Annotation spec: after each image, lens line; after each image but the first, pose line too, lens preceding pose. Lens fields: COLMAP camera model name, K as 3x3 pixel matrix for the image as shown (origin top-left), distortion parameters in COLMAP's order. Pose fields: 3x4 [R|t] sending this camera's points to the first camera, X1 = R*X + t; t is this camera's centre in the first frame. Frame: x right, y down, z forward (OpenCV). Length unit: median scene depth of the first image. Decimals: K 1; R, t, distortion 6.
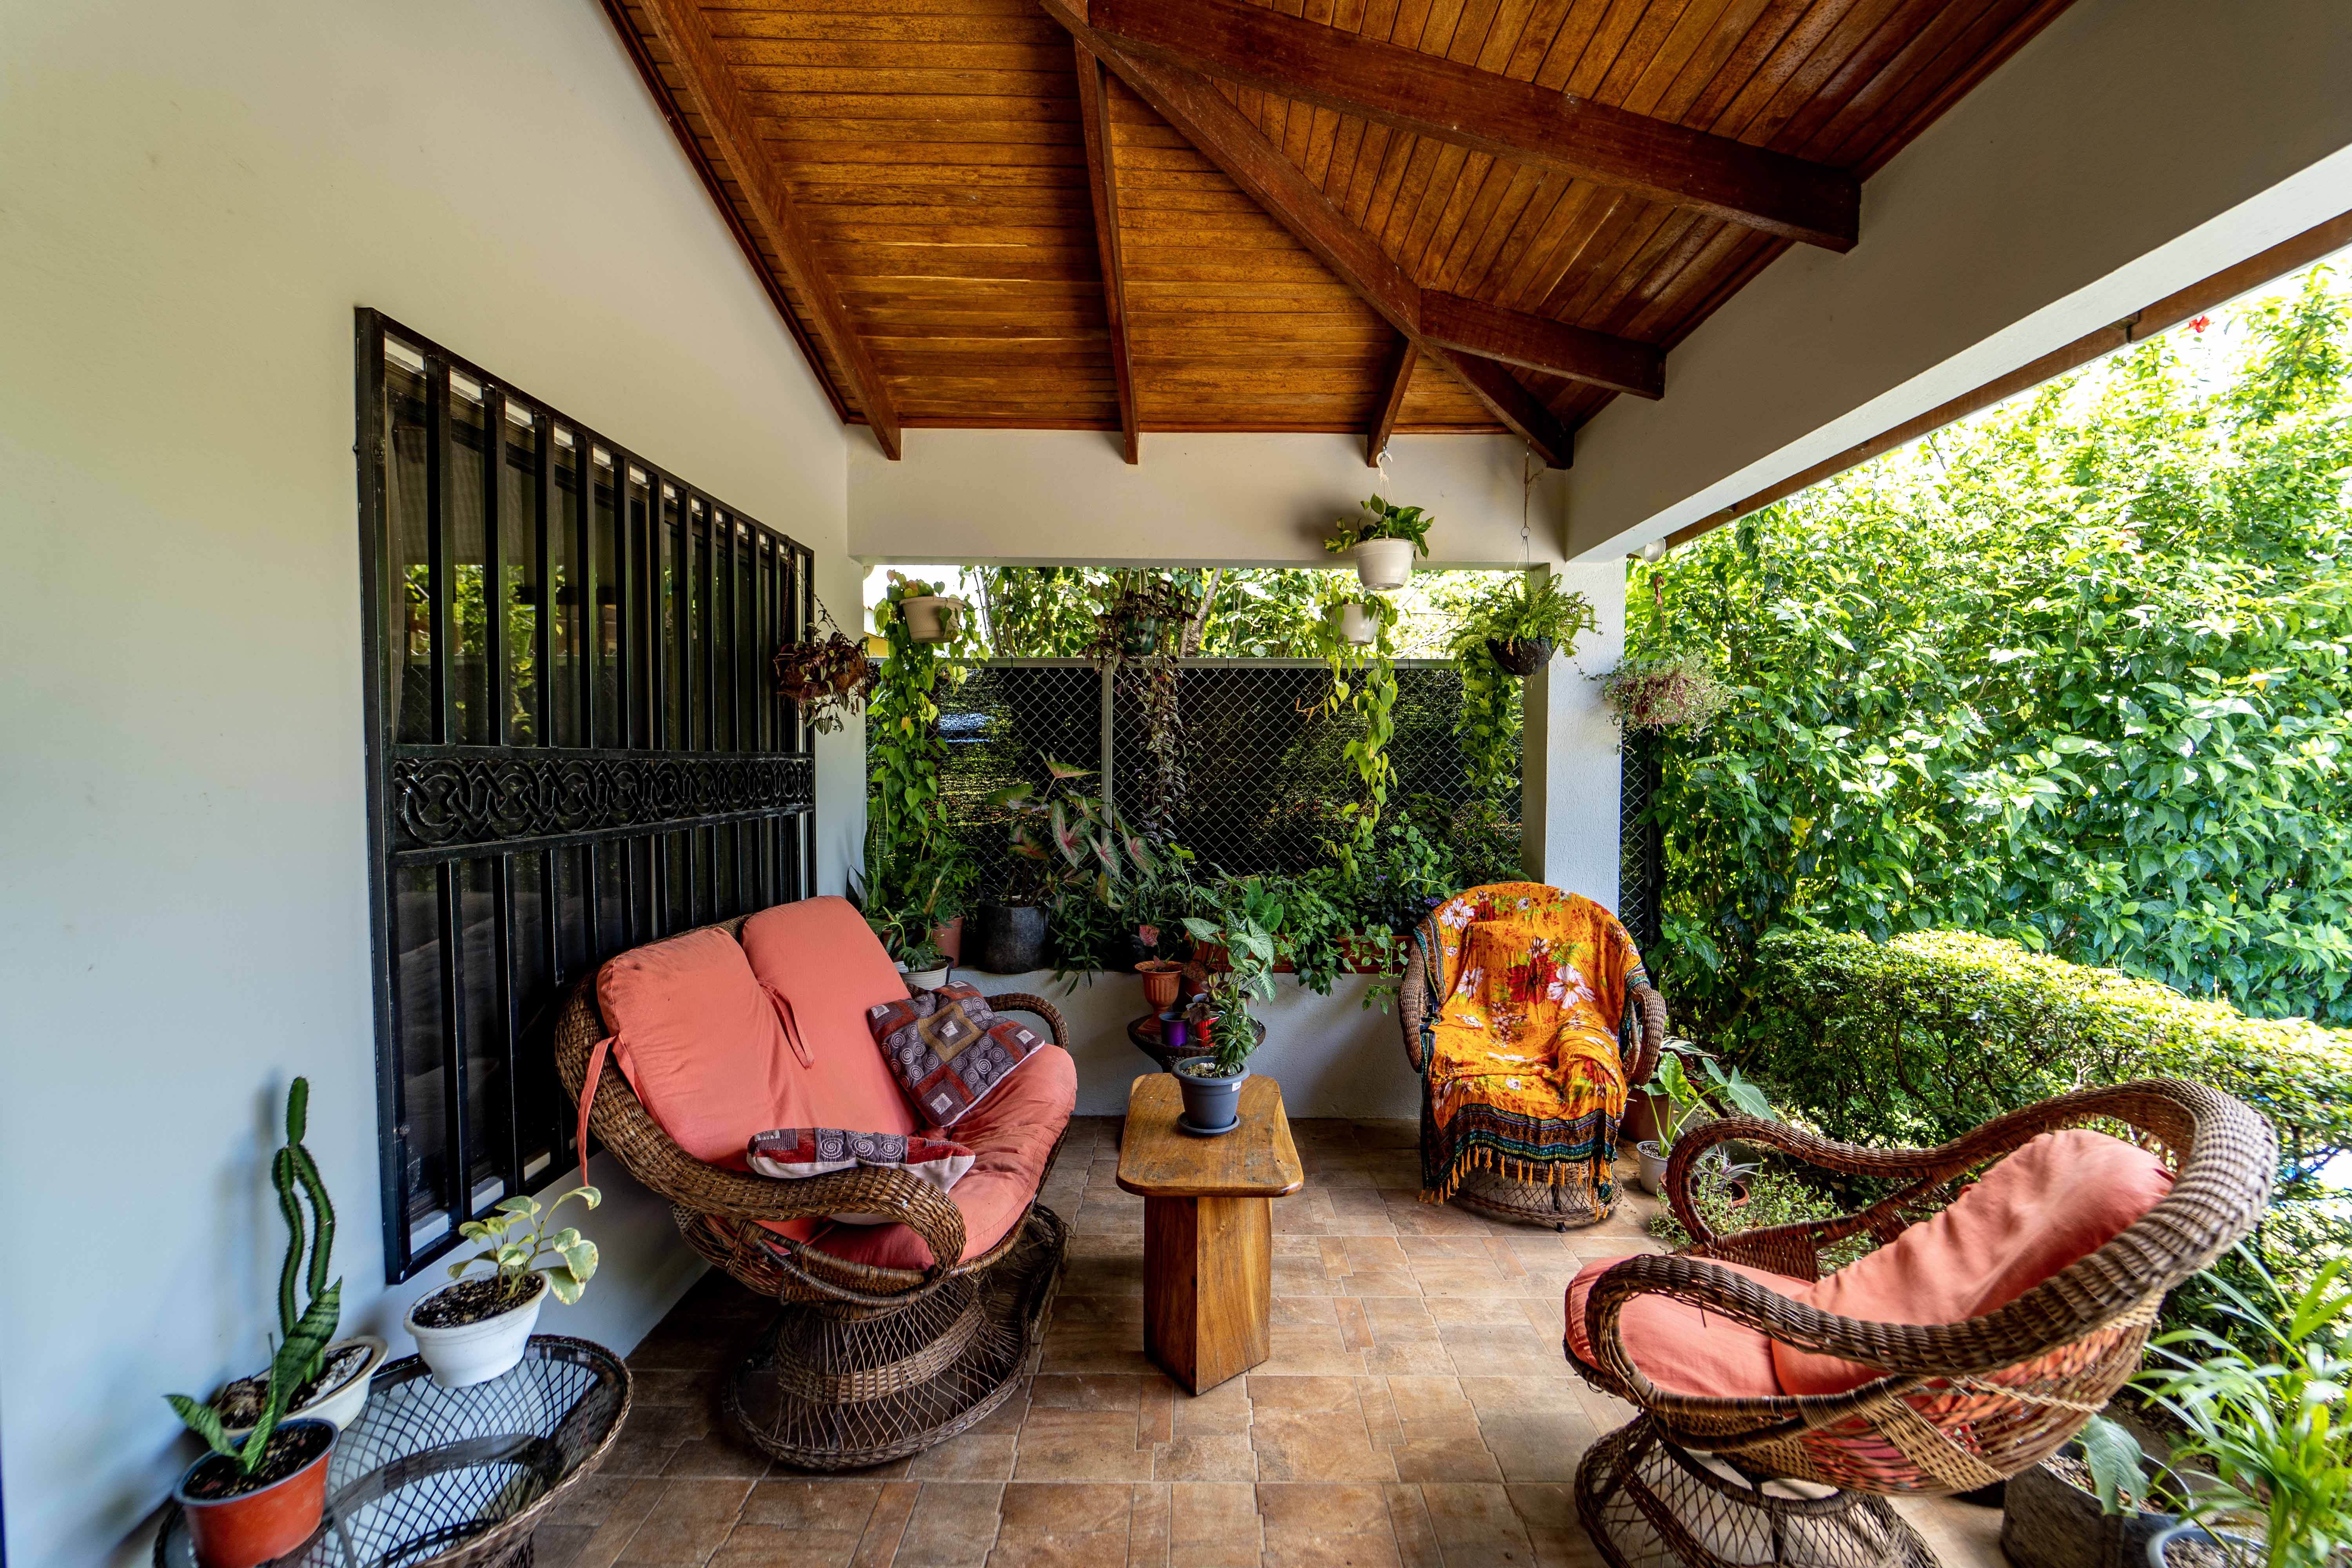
lens RADIAL K [[949.5, 0, 1193.6], [0, 949.5, 795.1], [0, 0, 1]] dist [0.001906, -0.000041]
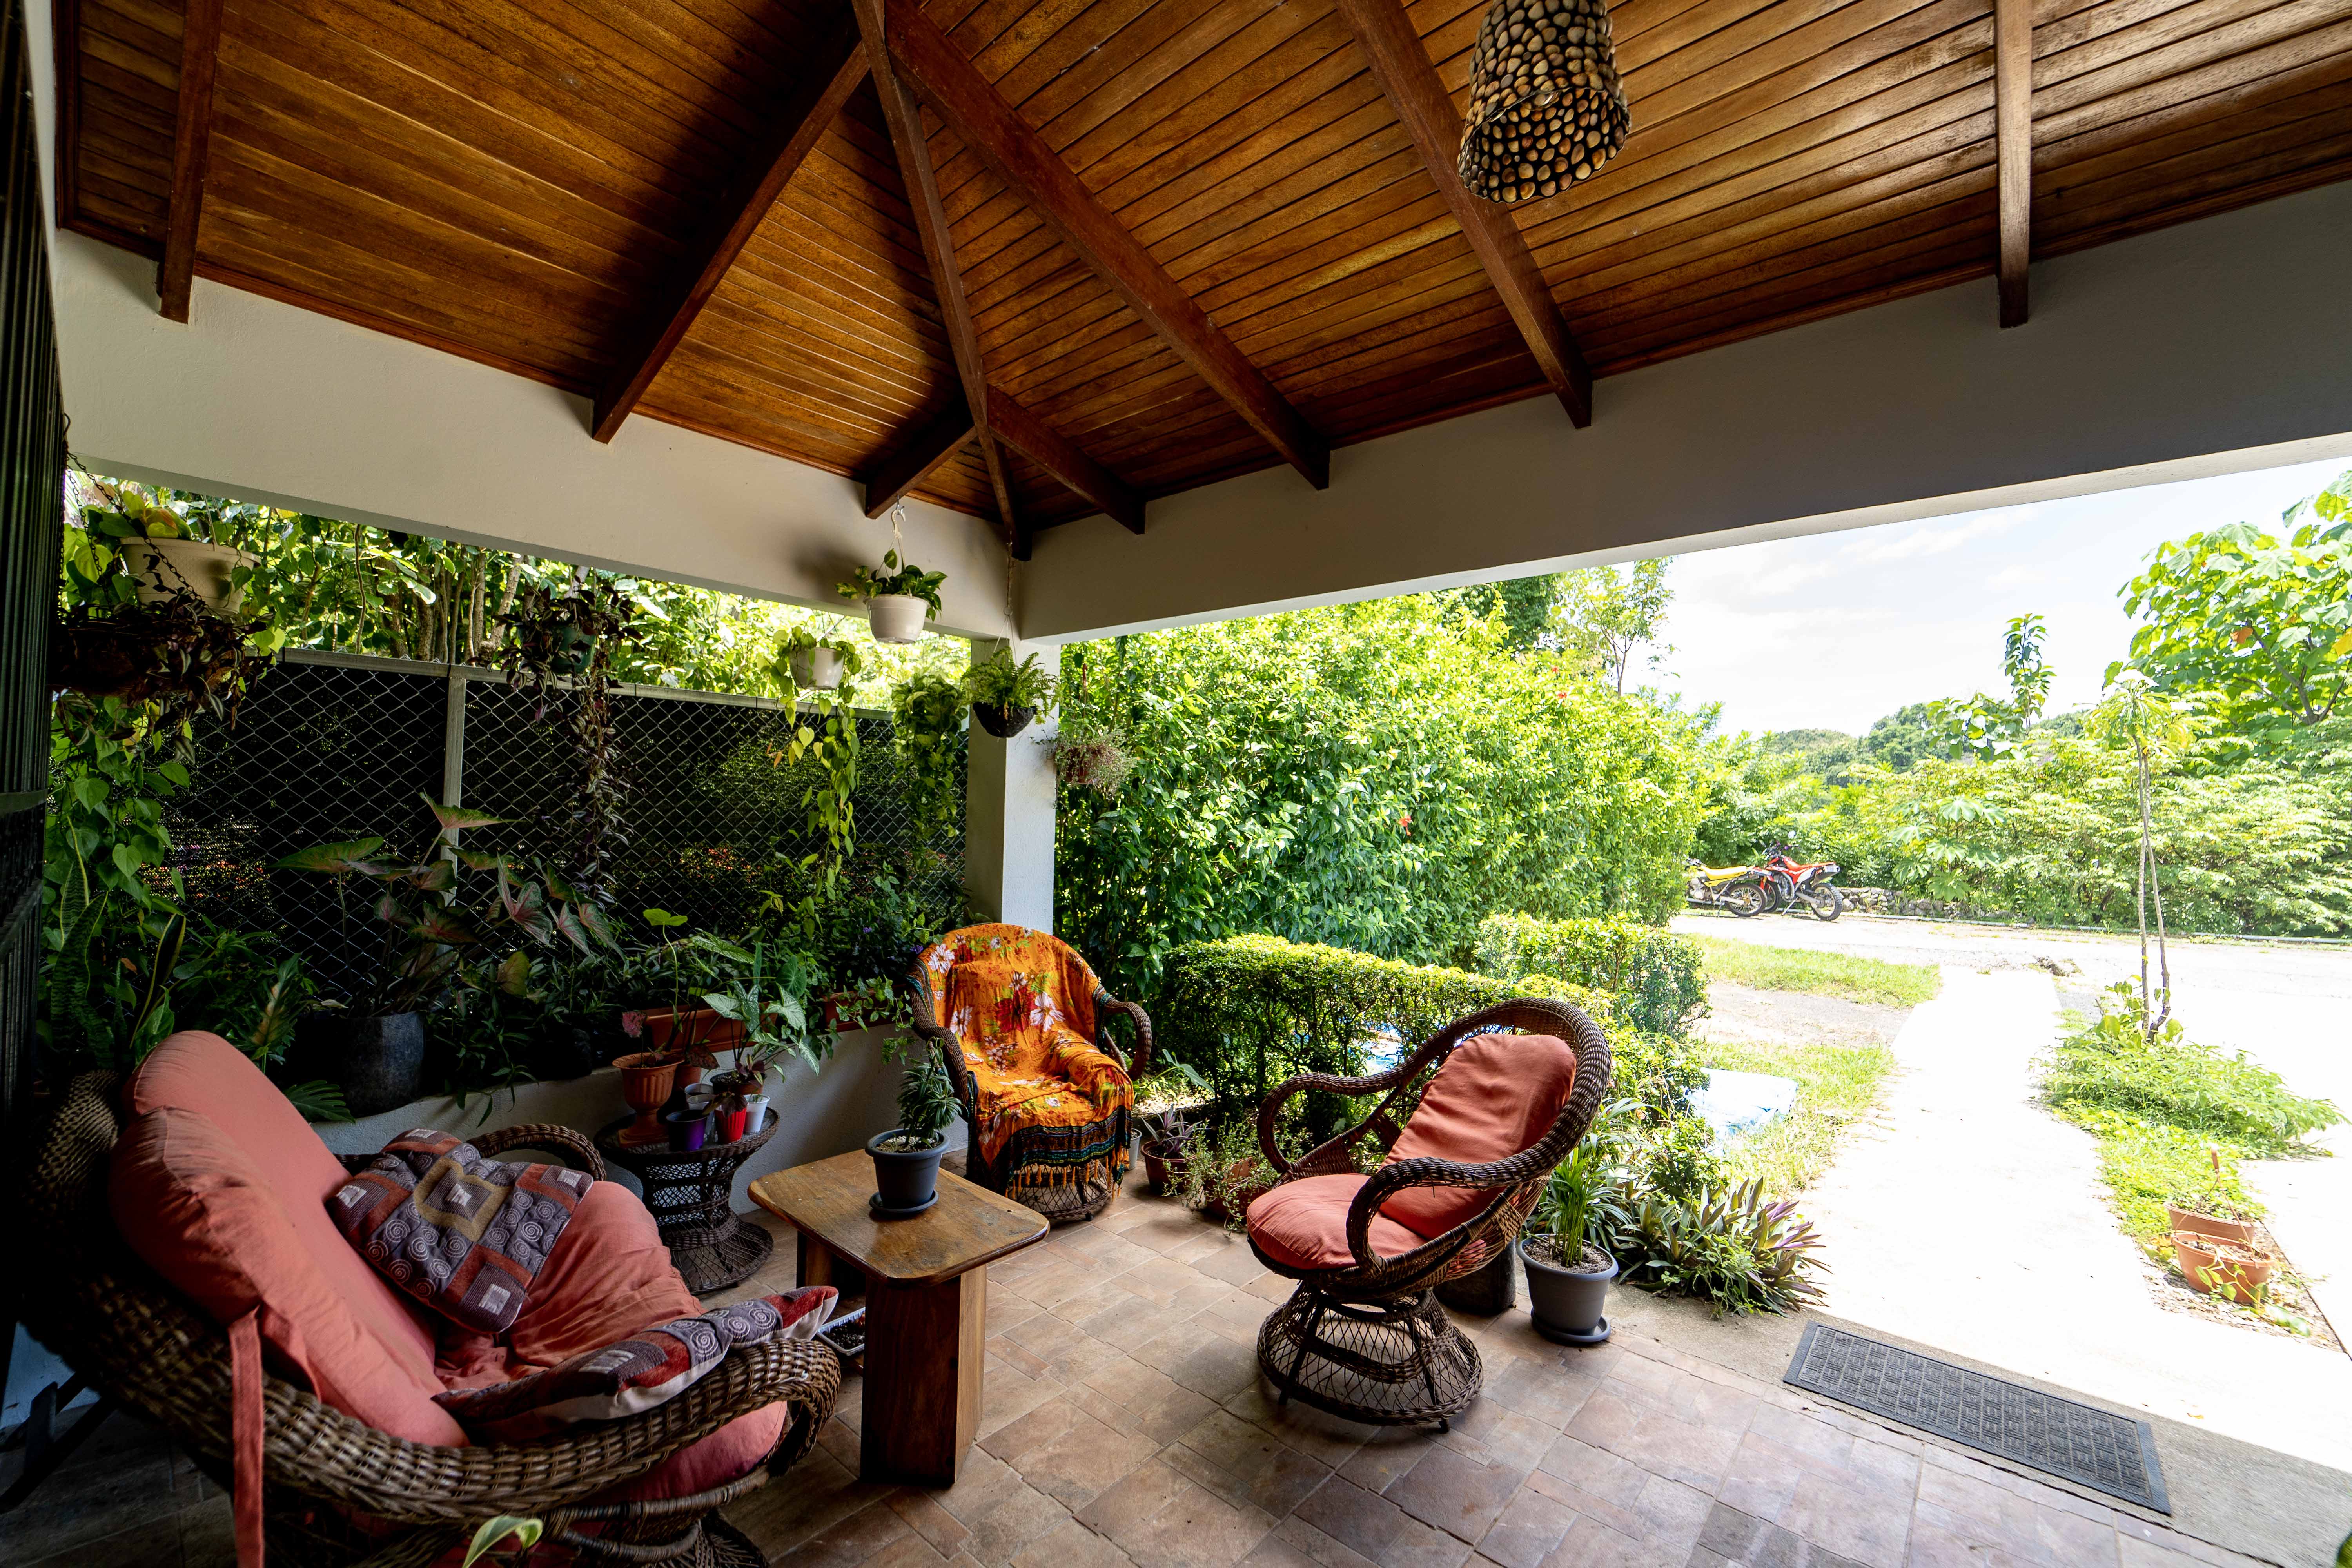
lens RADIAL K [[951.1, 0, 1190.1], [0, 951.1, 792.2], [0, 0, 1]] dist [0.010713, -0.005629]
pose [[0.659177, 0.027510, 0.751484, -0.357197], [0.005075, 0.999145, -0.041027, -0.014959], [-0.751971, 0.030858, 0.658474, 0.100757]]
